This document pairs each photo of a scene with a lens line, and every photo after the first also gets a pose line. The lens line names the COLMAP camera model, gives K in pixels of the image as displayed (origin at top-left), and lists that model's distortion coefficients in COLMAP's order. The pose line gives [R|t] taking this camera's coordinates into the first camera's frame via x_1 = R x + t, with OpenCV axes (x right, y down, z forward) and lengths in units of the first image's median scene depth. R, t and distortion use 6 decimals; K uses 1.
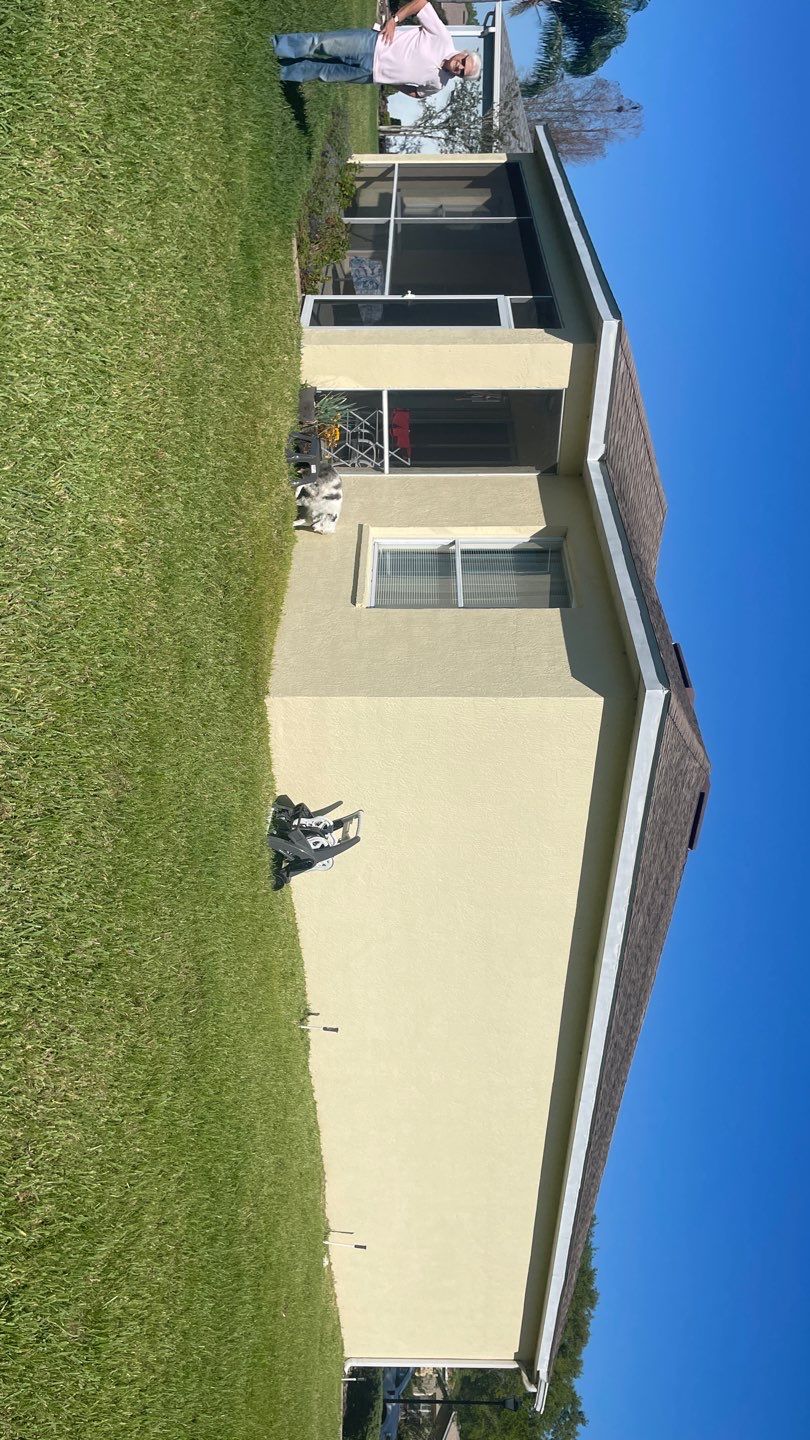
lens RADIAL K [[1075.2, 0, 405.0], [0, 1075.2, 720.0], [0, 0, 1]] dist [0.093120, -0.108178]
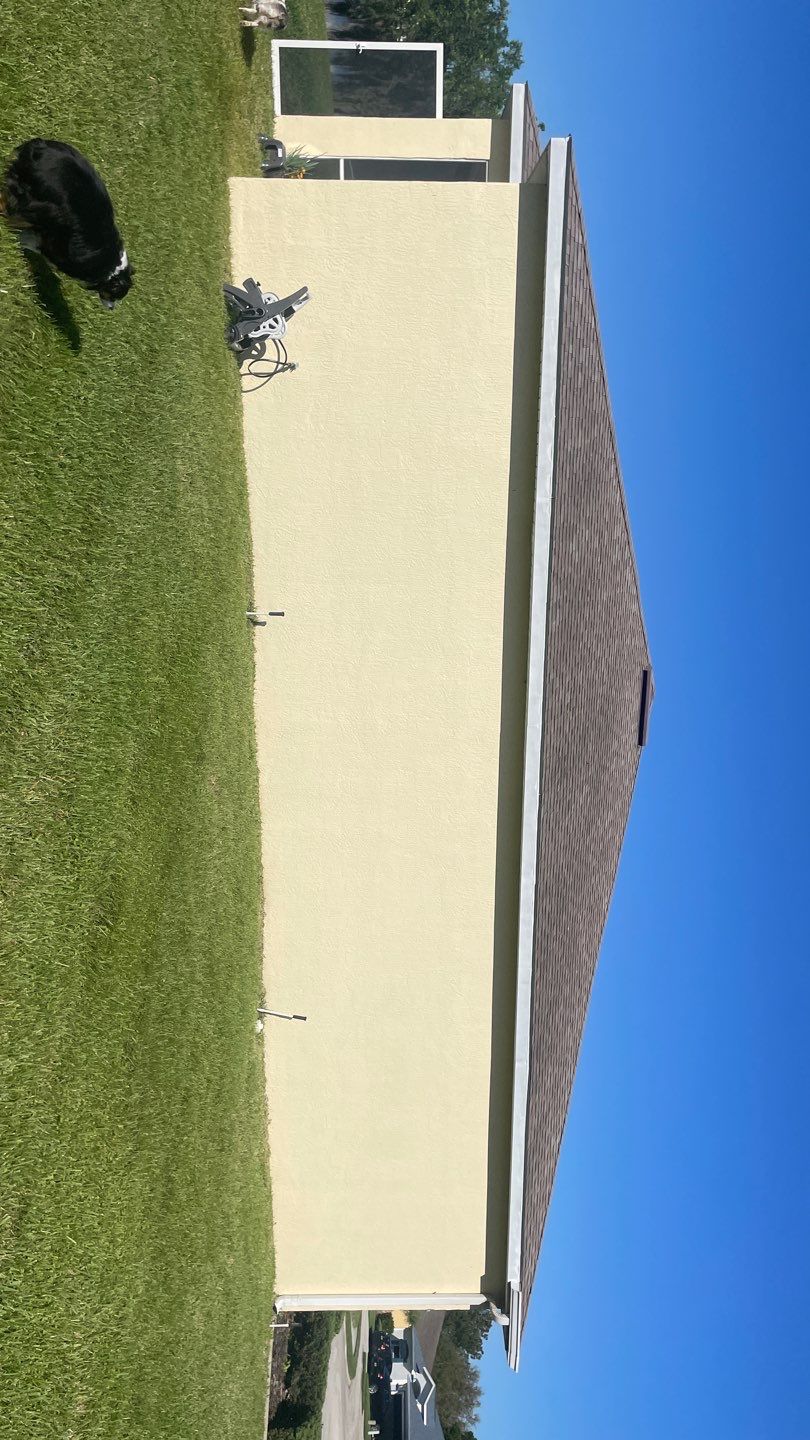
lens RADIAL K [[1075.2, 0, 405.0], [0, 1075.2, 720.0], [0, 0, 1]] dist [0.093120, -0.108178]
pose [[0.999621, 0.007887, 0.026375, 0.019539], [0.003099, 0.919749, -0.392495, 0.593646], [-0.027354, 0.392428, 0.919376, 0.083385]]
